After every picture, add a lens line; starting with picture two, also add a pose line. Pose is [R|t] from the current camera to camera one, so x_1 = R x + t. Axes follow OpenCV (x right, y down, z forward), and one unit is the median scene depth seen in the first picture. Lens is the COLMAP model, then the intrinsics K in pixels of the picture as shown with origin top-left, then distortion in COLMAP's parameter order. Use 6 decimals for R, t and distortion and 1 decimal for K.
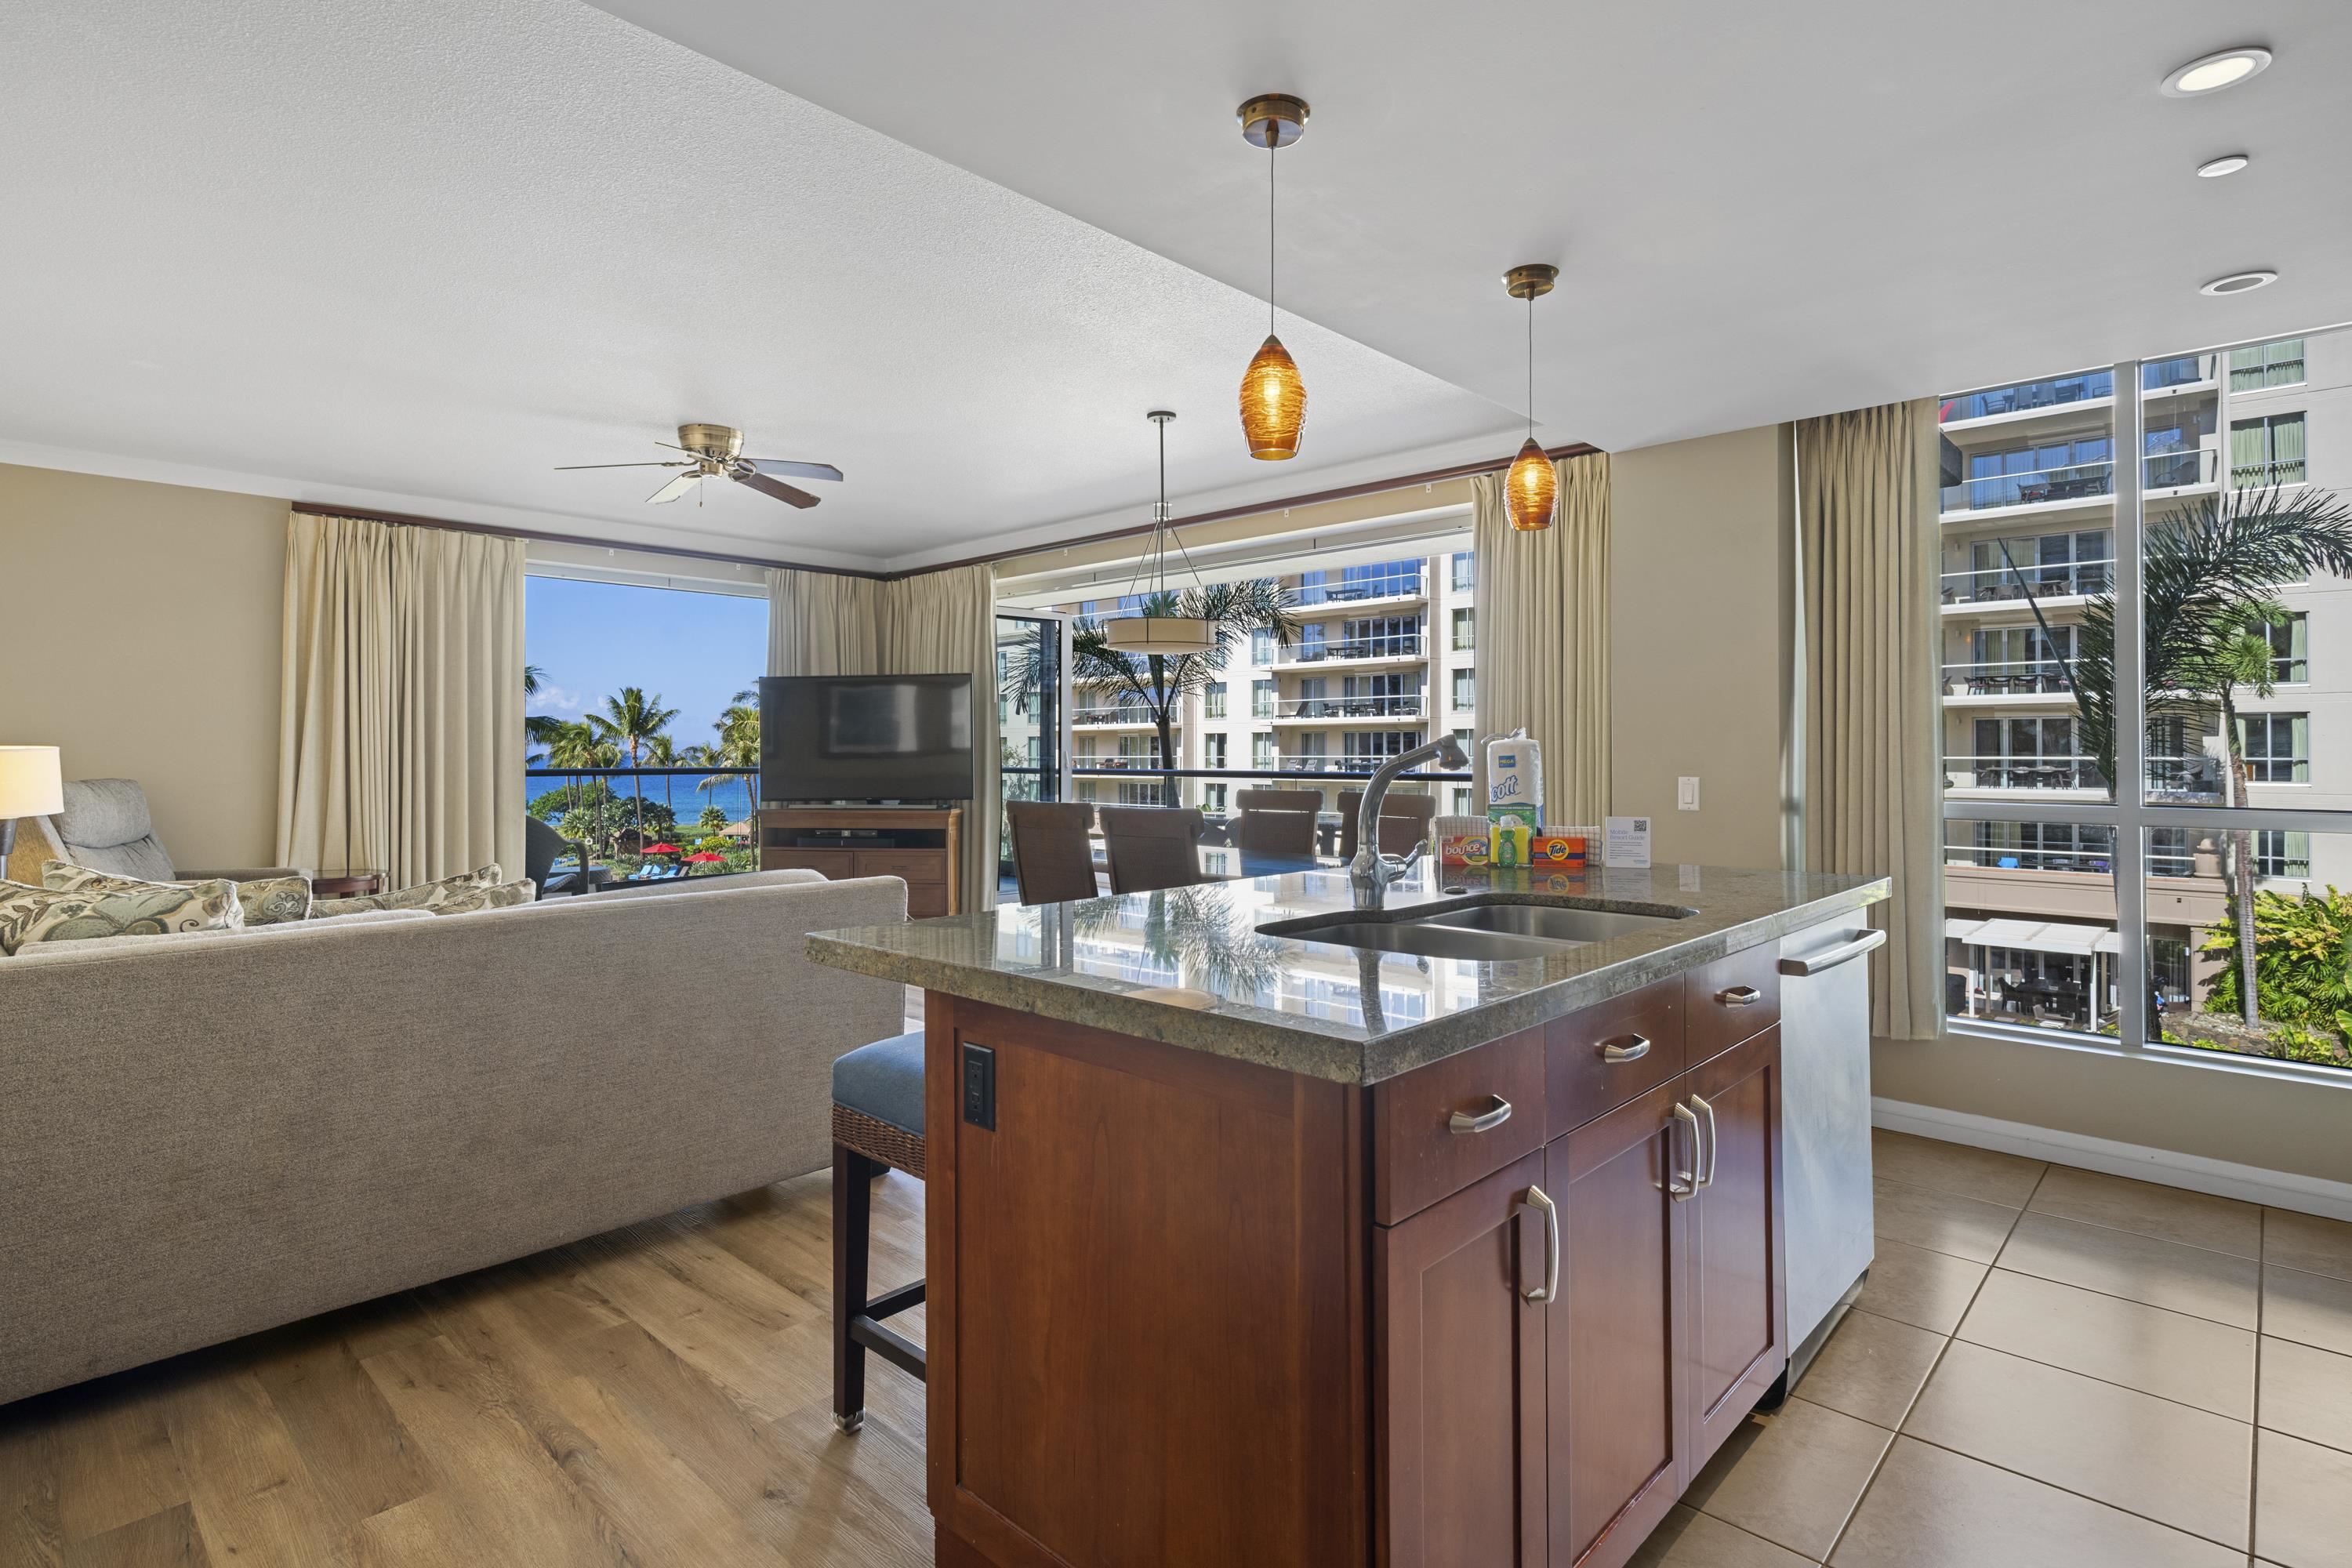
lens RADIAL K [[1170.0, 0, 1180.4], [0, 1170.0, 738.6], [0, 0, 1]] dist [0.000177, 0.000525]
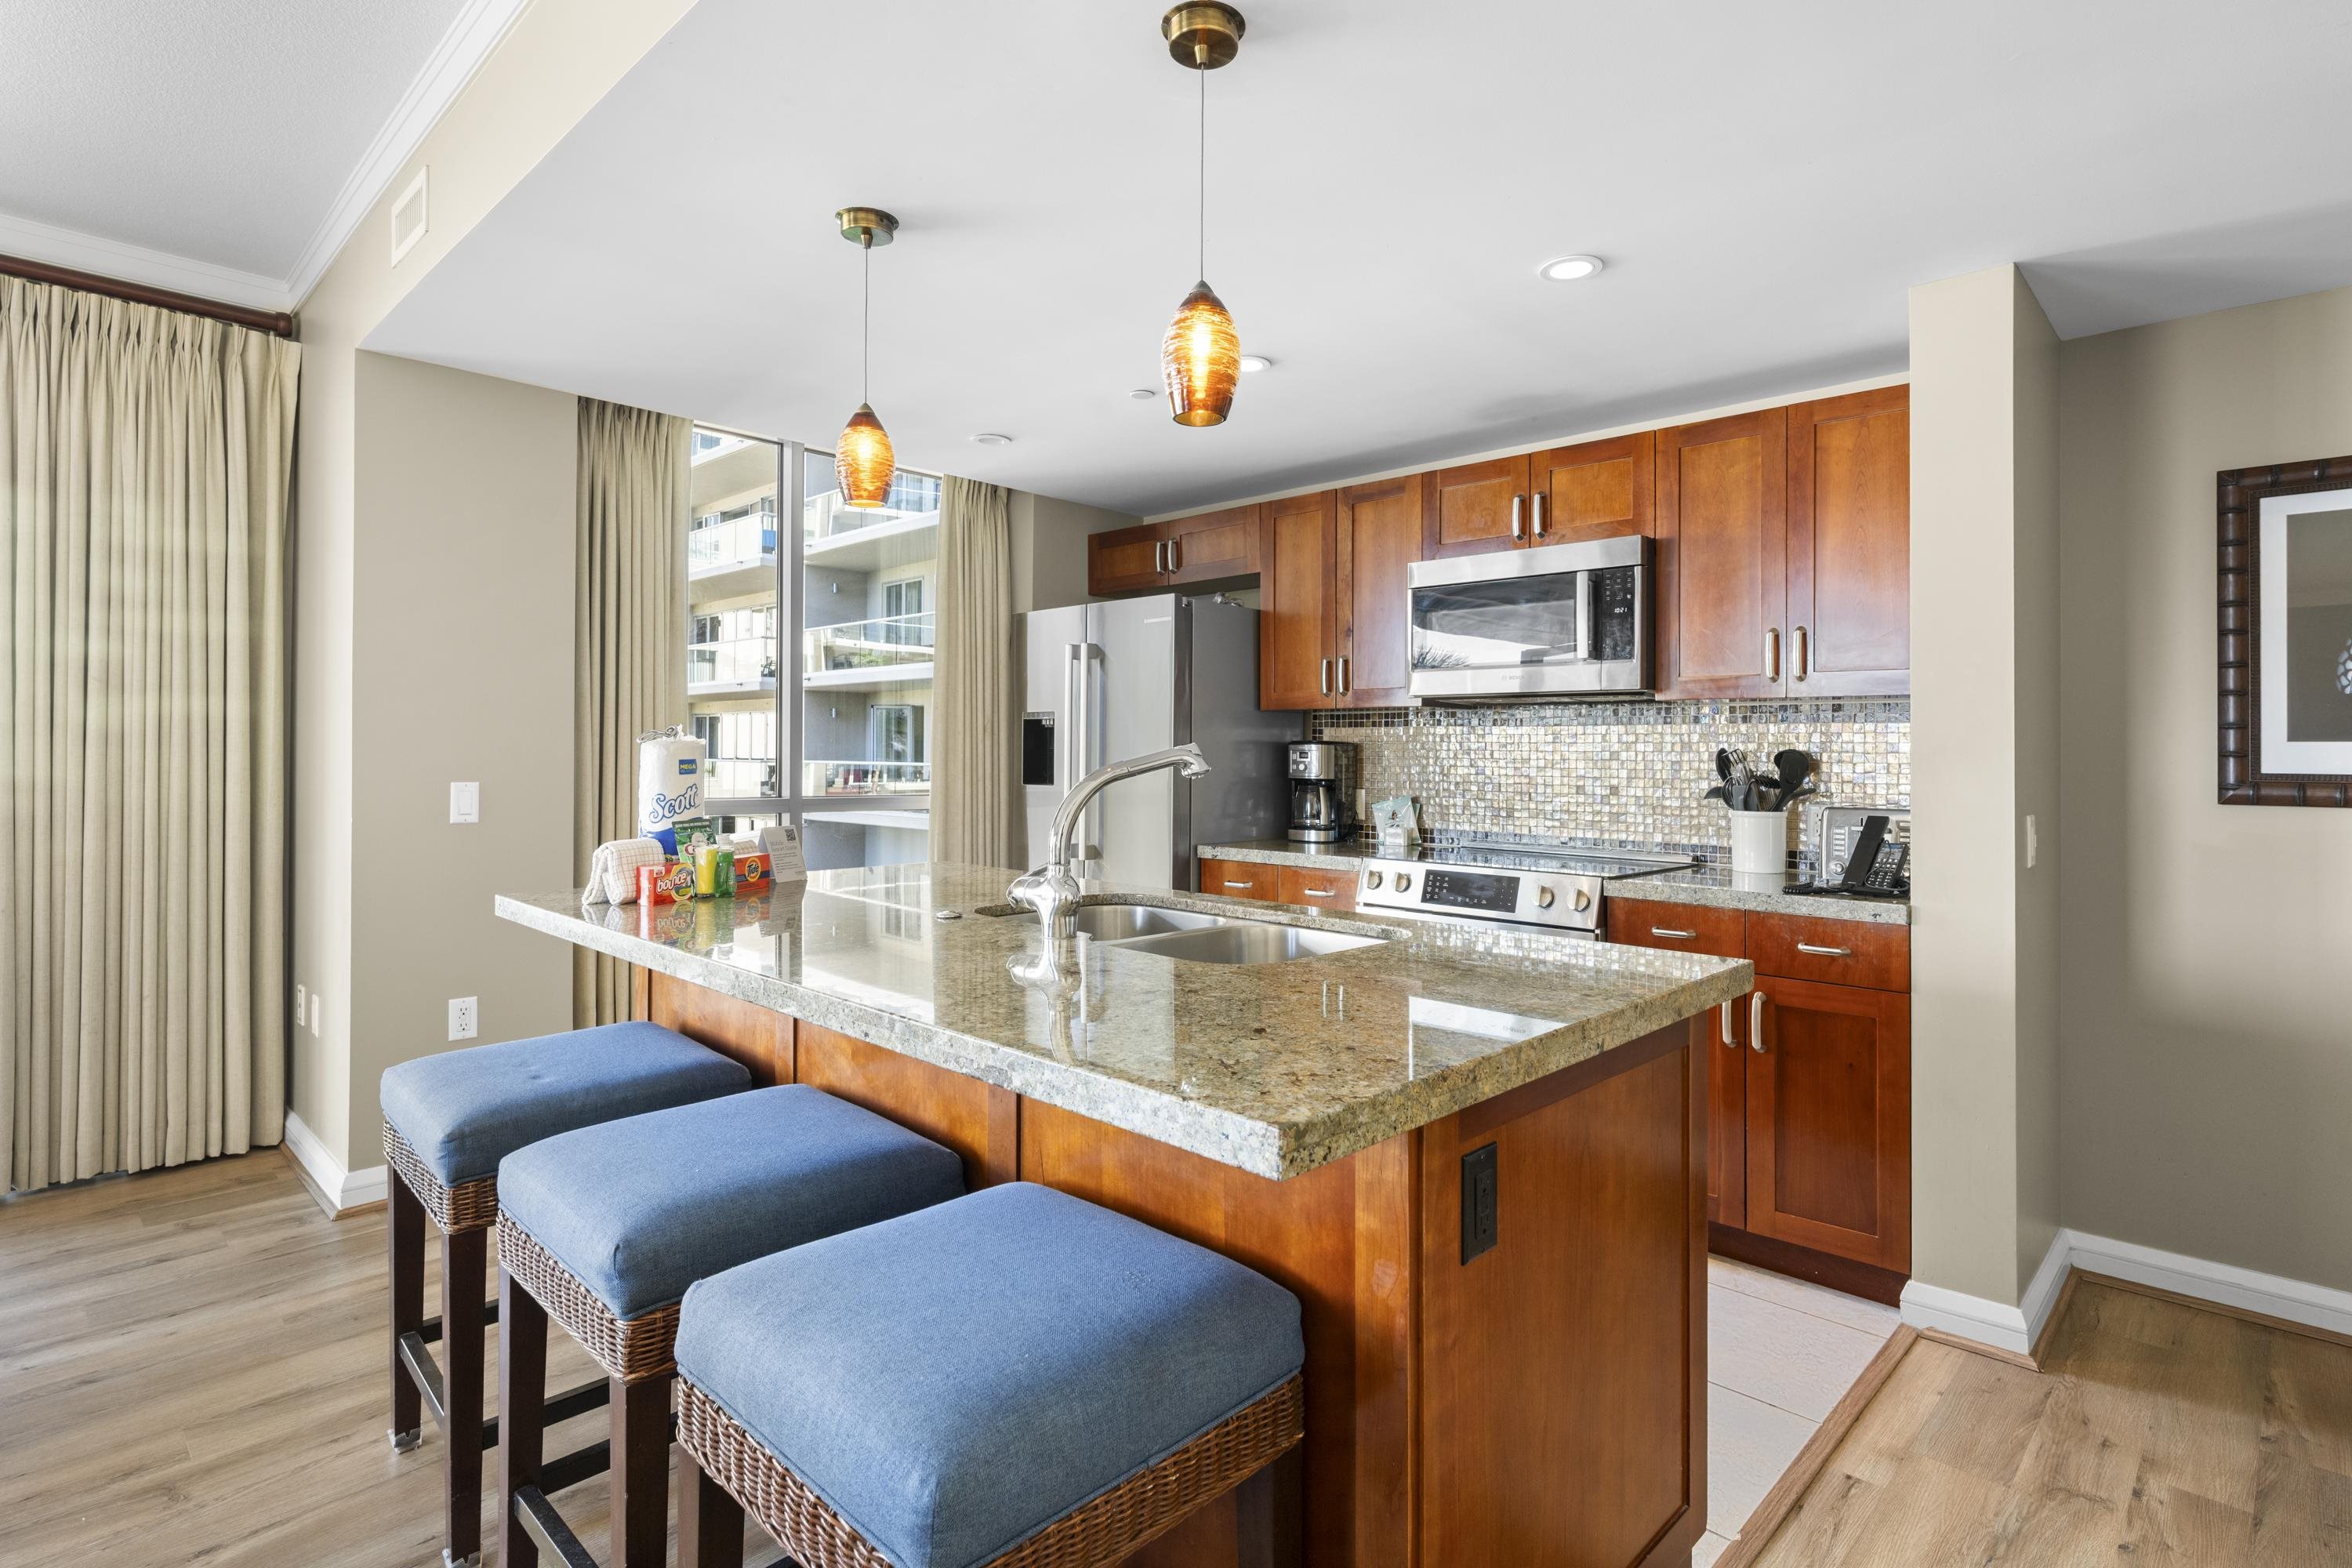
lens RADIAL K [[1170.0, 0, 1180.4], [0, 1170.0, 738.6], [0, 0, 1]] dist [0.000177, 0.000525]
pose [[0.010578, 0.014146, 0.999844, -0.025720], [-0.020153, 0.999700, -0.013930, 0.000225], [-0.999741, -0.020002, 0.010860, 0.033055]]
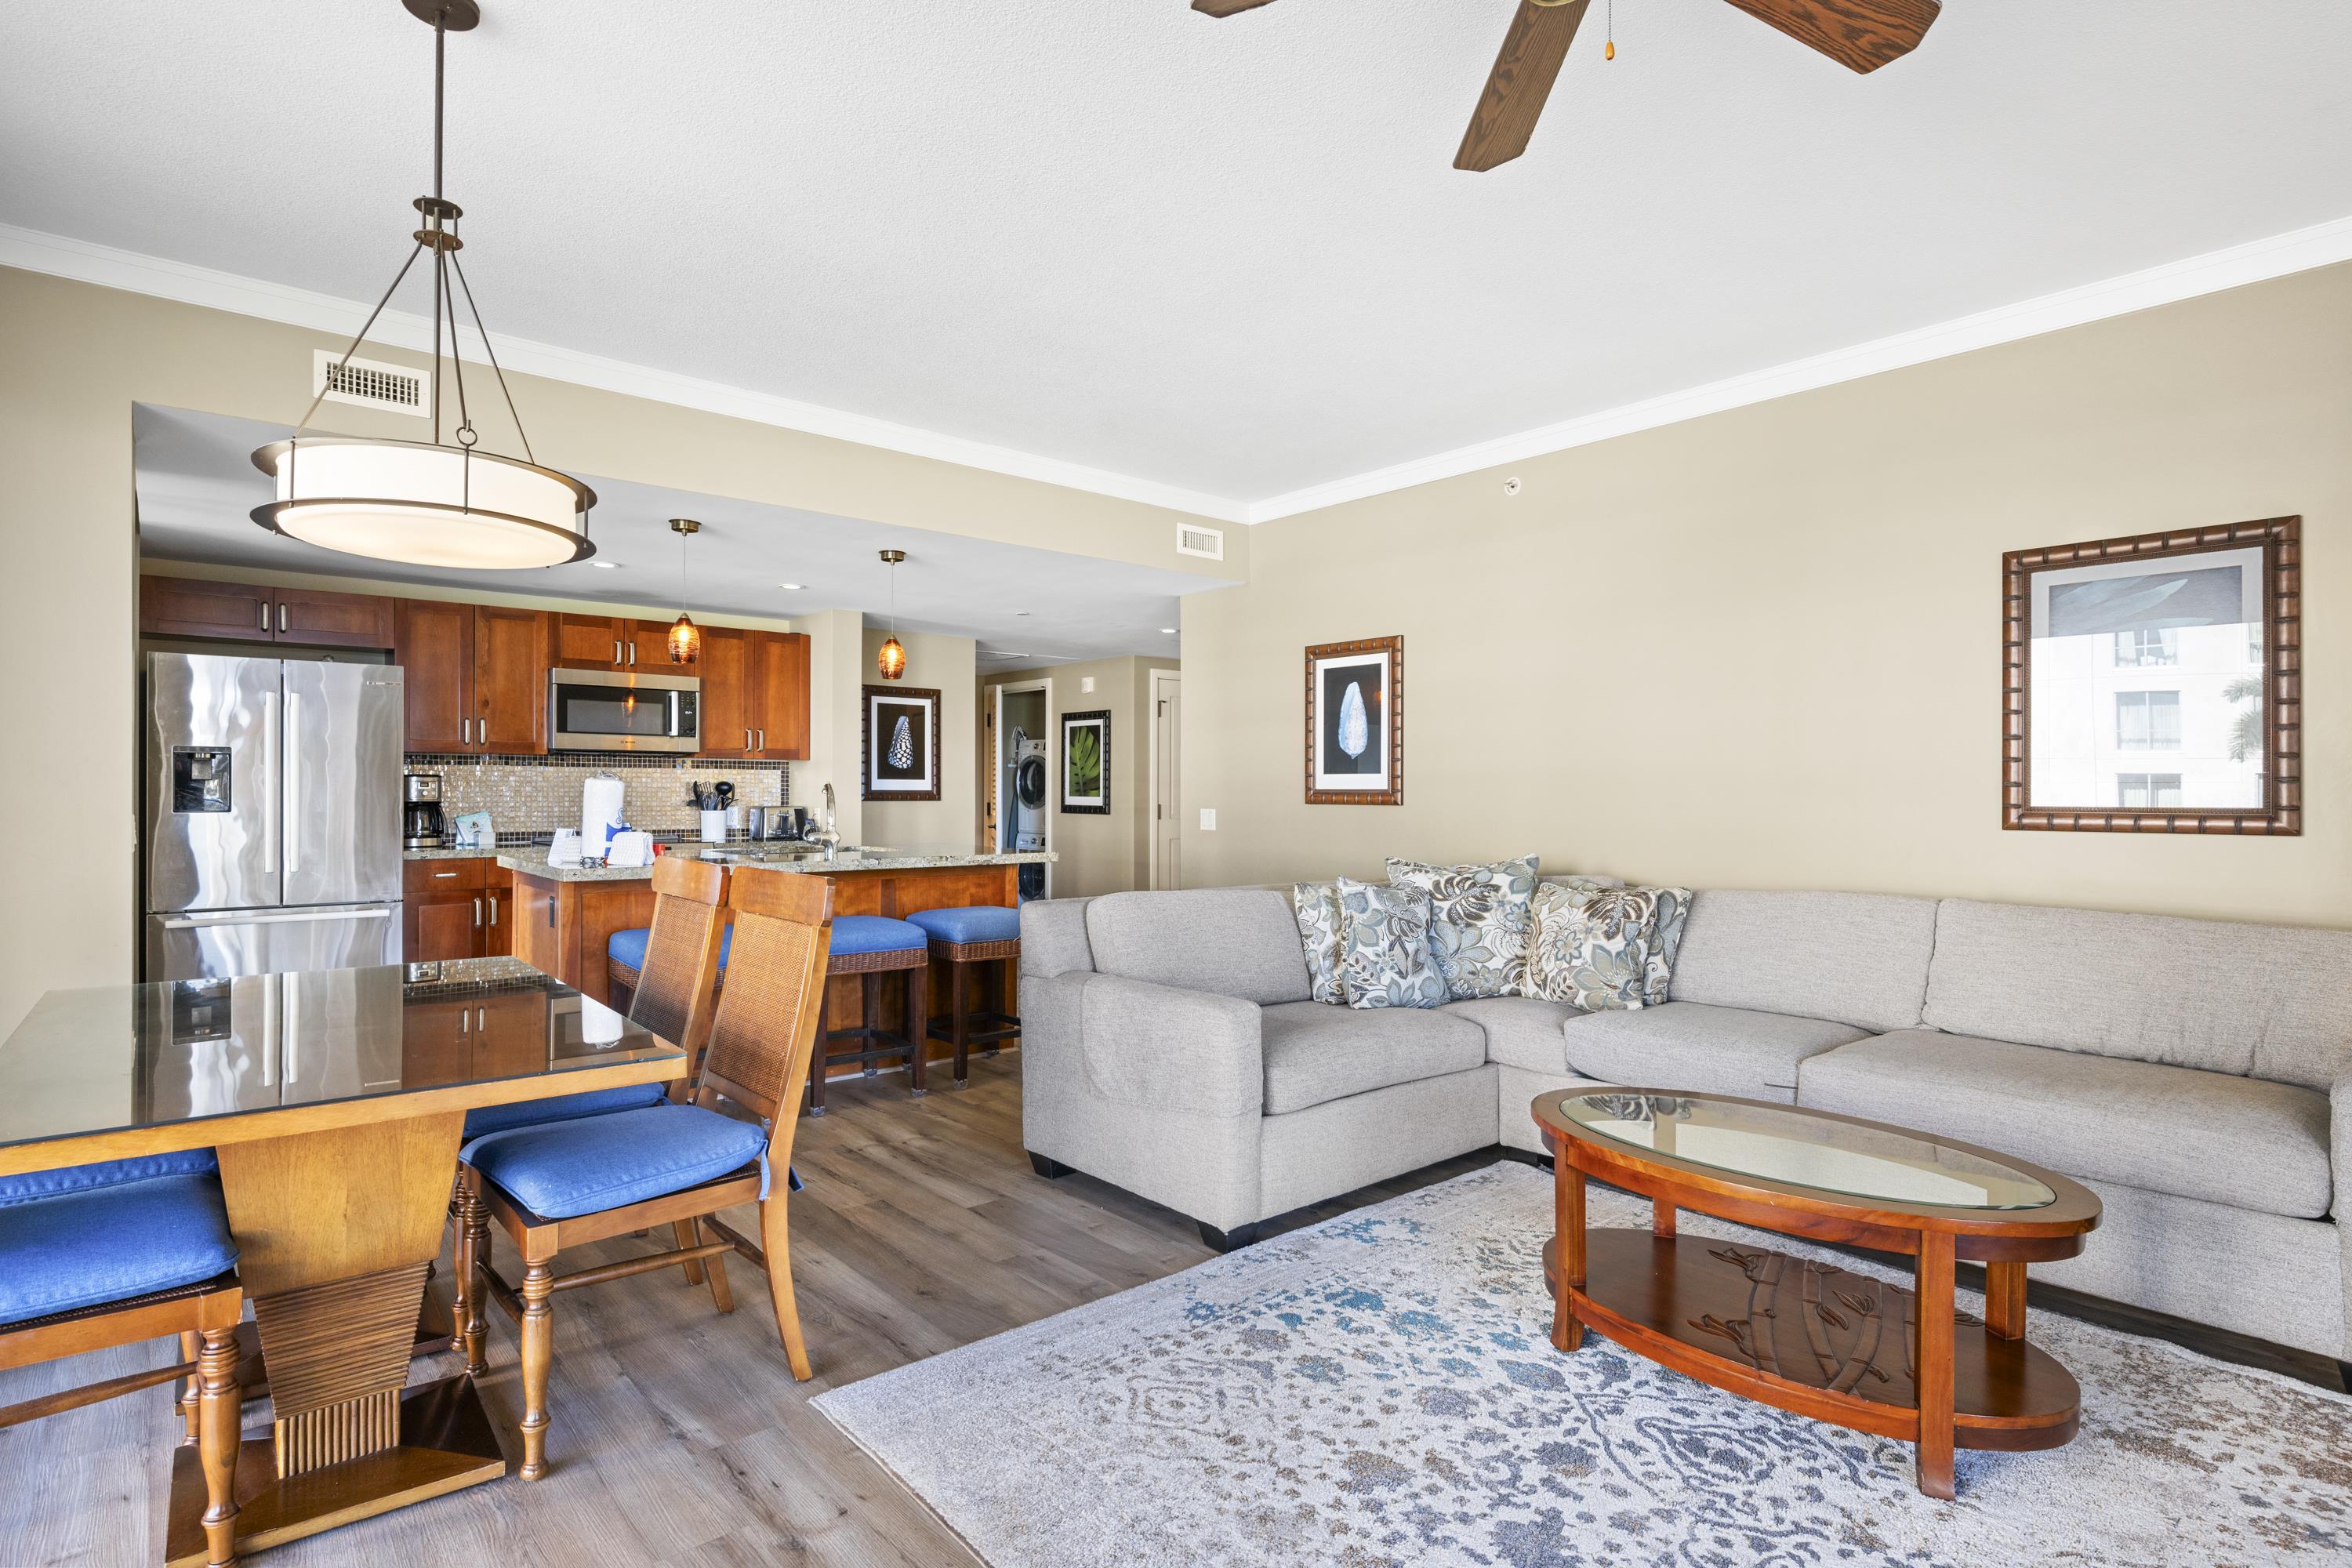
lens RADIAL K [[1200.1, 0, 1186.0], [0, 1200.1, 795.1], [0, 0, 1]] dist [-0.001128, -0.000021]
pose [[-0.994801, -0.000836, 0.101838, -0.029122], [-0.001628, 0.999969, -0.007691, 0.001634], [-0.101829, -0.007817, -0.994771, 0.122409]]
